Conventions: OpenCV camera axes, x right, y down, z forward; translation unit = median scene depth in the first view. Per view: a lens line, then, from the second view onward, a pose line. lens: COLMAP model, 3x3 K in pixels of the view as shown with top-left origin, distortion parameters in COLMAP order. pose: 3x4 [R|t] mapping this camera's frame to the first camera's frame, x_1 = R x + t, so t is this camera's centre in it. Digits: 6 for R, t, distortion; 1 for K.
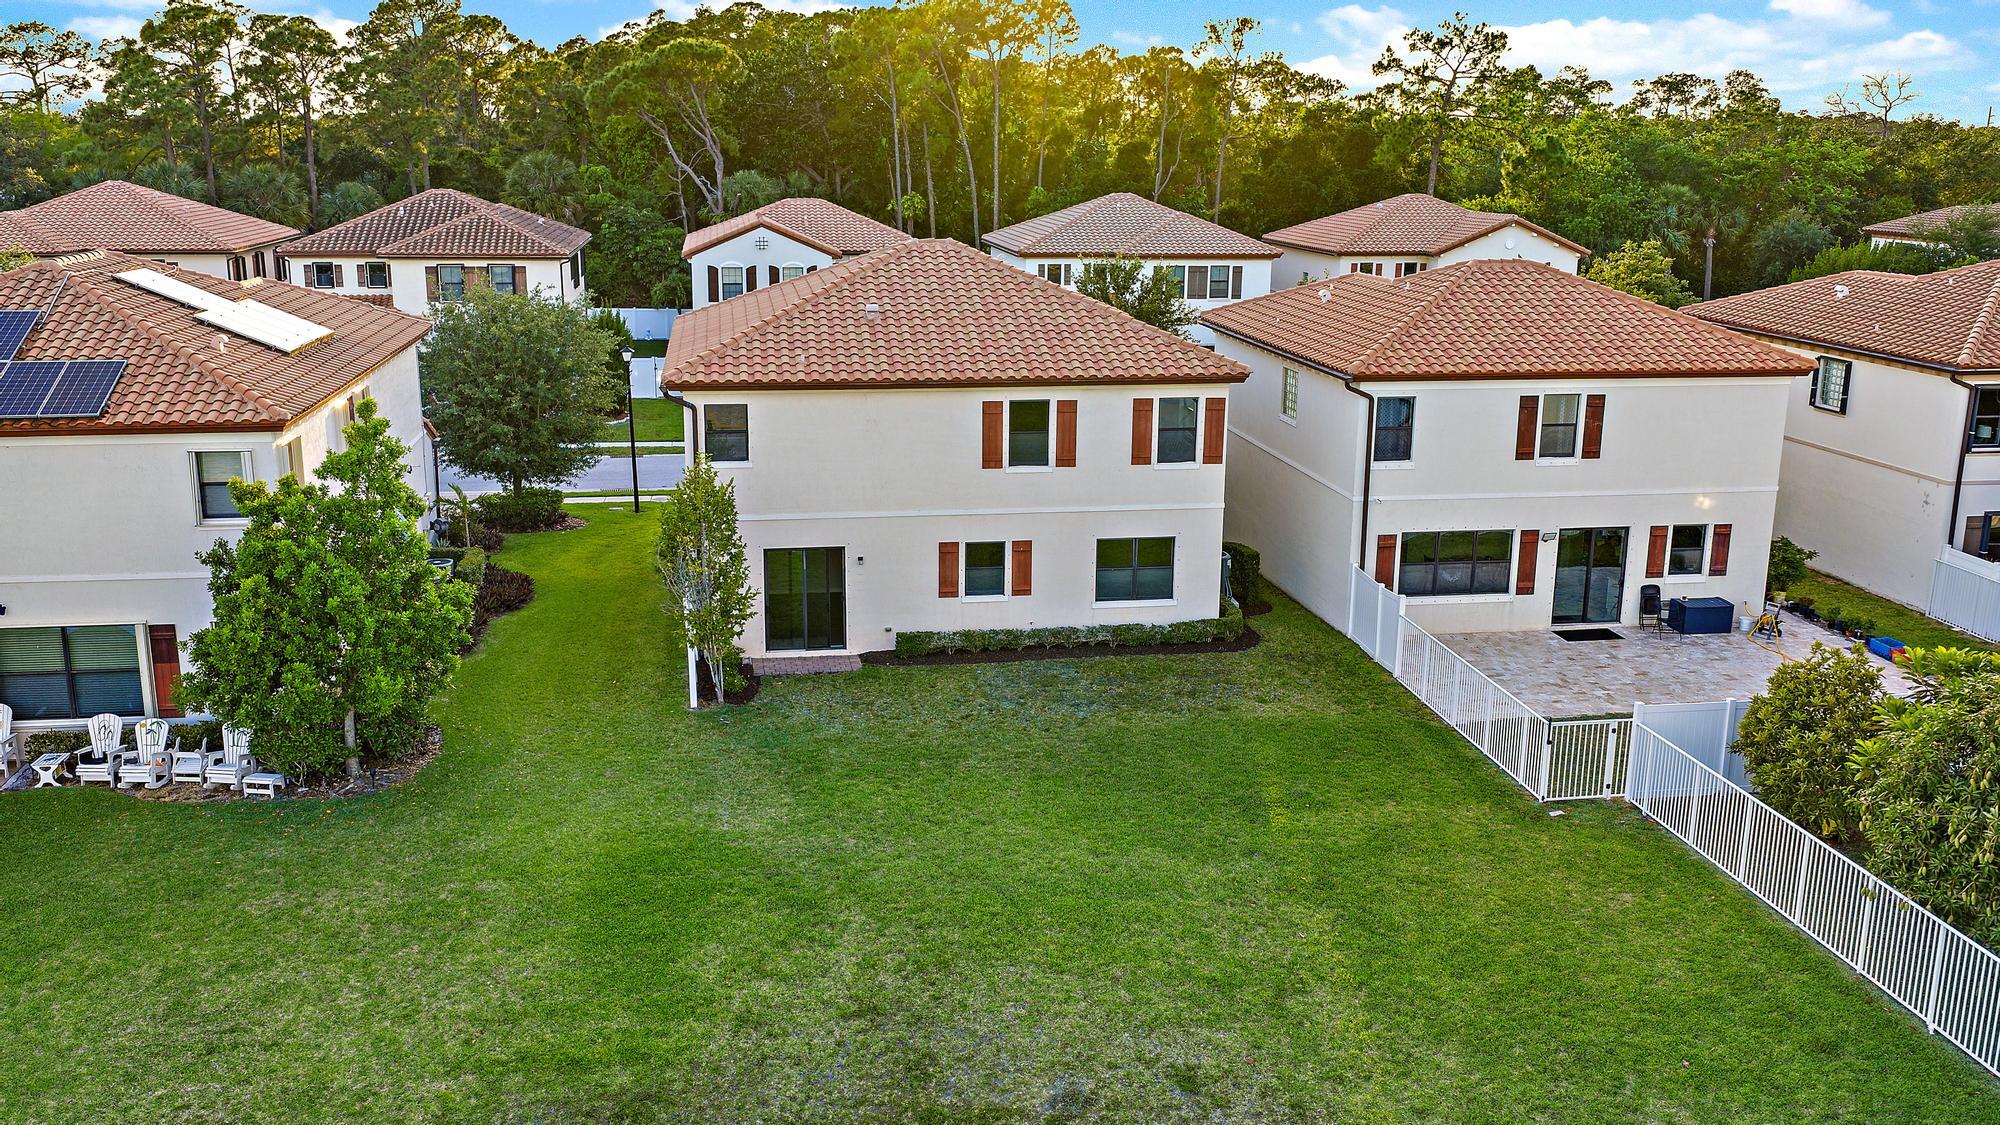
lens RADIAL K [[1677.5, 0, 1000.0], [0, 1677.5, 562.5], [0, 0, 1]] dist [0.045180, -0.097541]
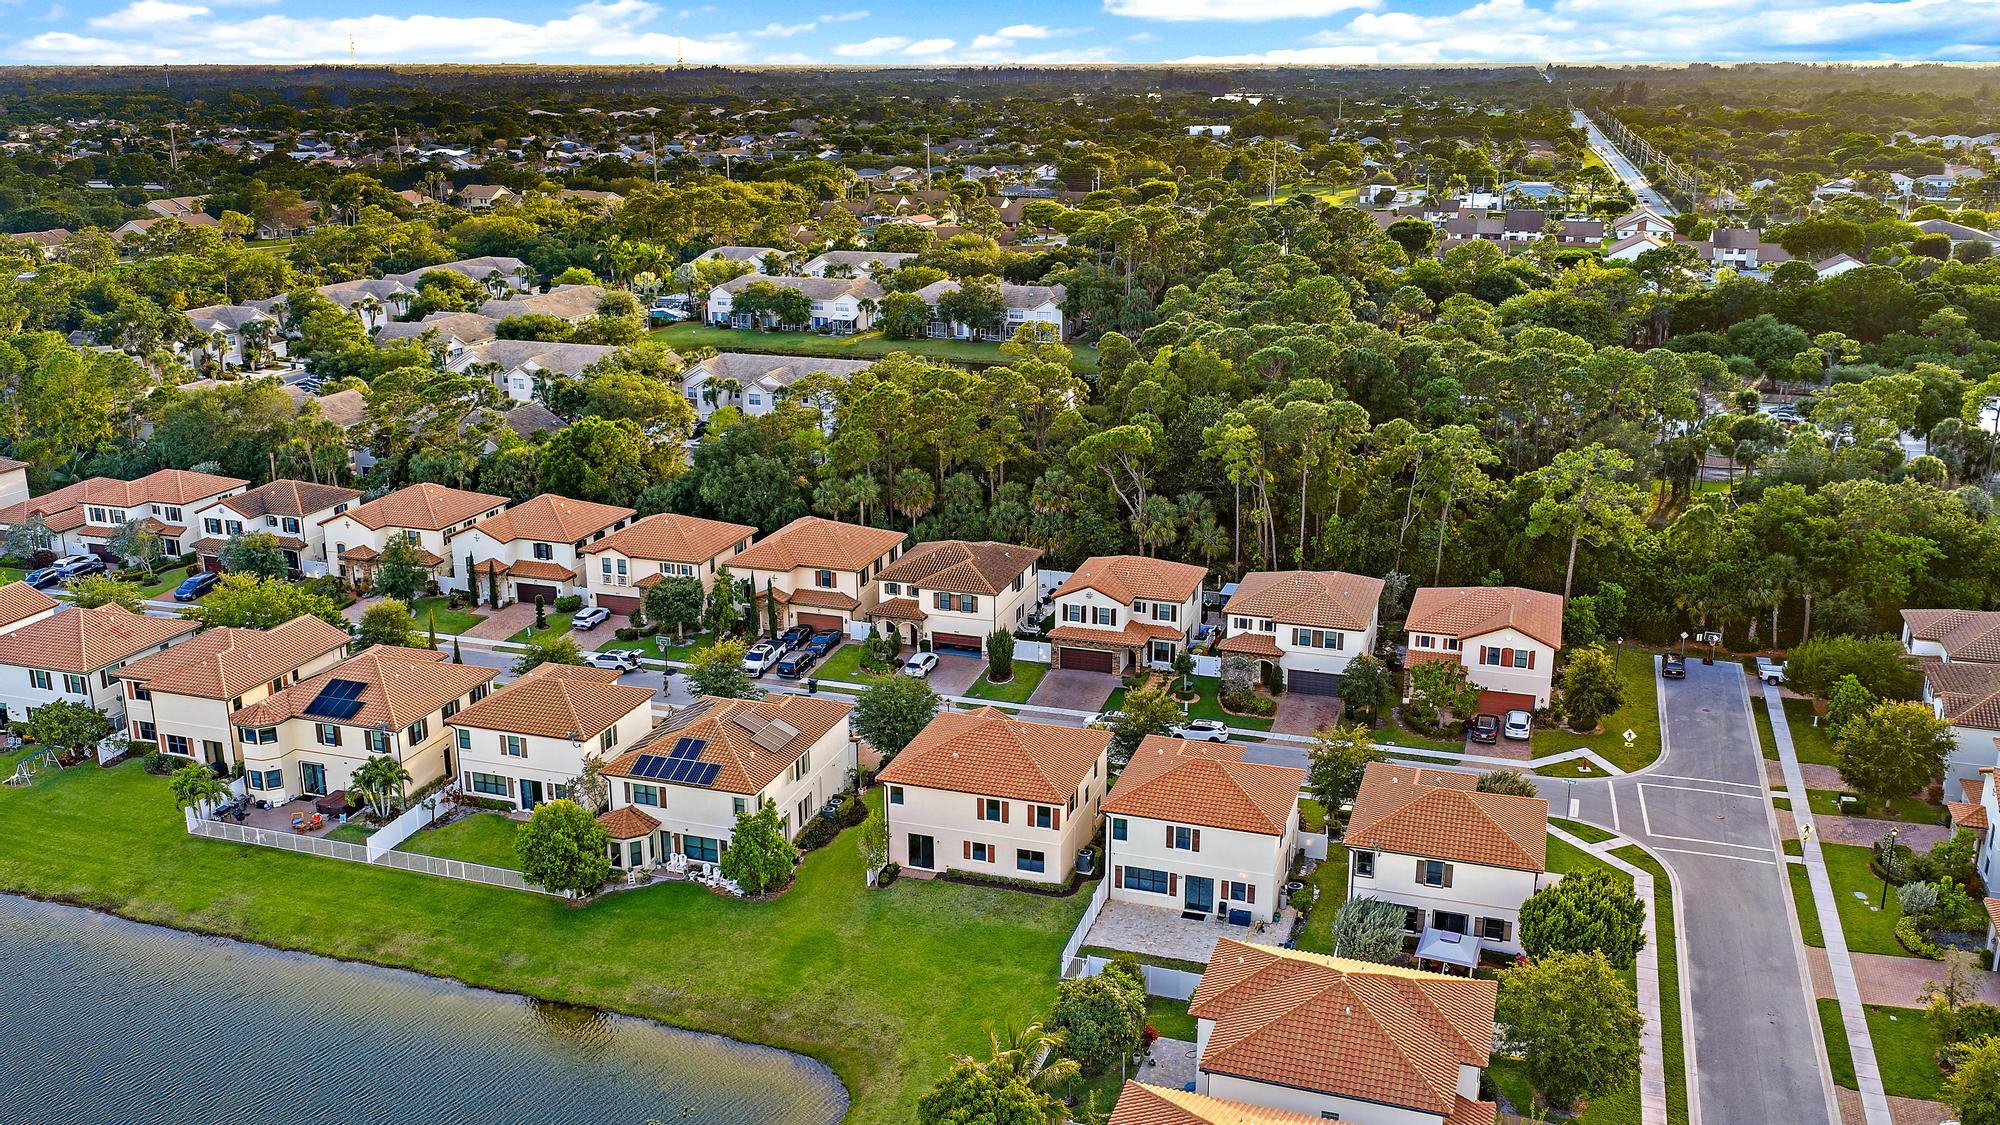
lens RADIAL K [[1677.5, 0, 1000.0], [0, 1677.5, 562.5], [0, 0, 1]] dist [0.045180, -0.097541]
pose [[0.884388, 0.115716, -0.452182, 1.266511], [-0.096853, 0.993191, 0.064737, -0.678209], [0.456594, -0.013457, 0.889573, -1.531367]]
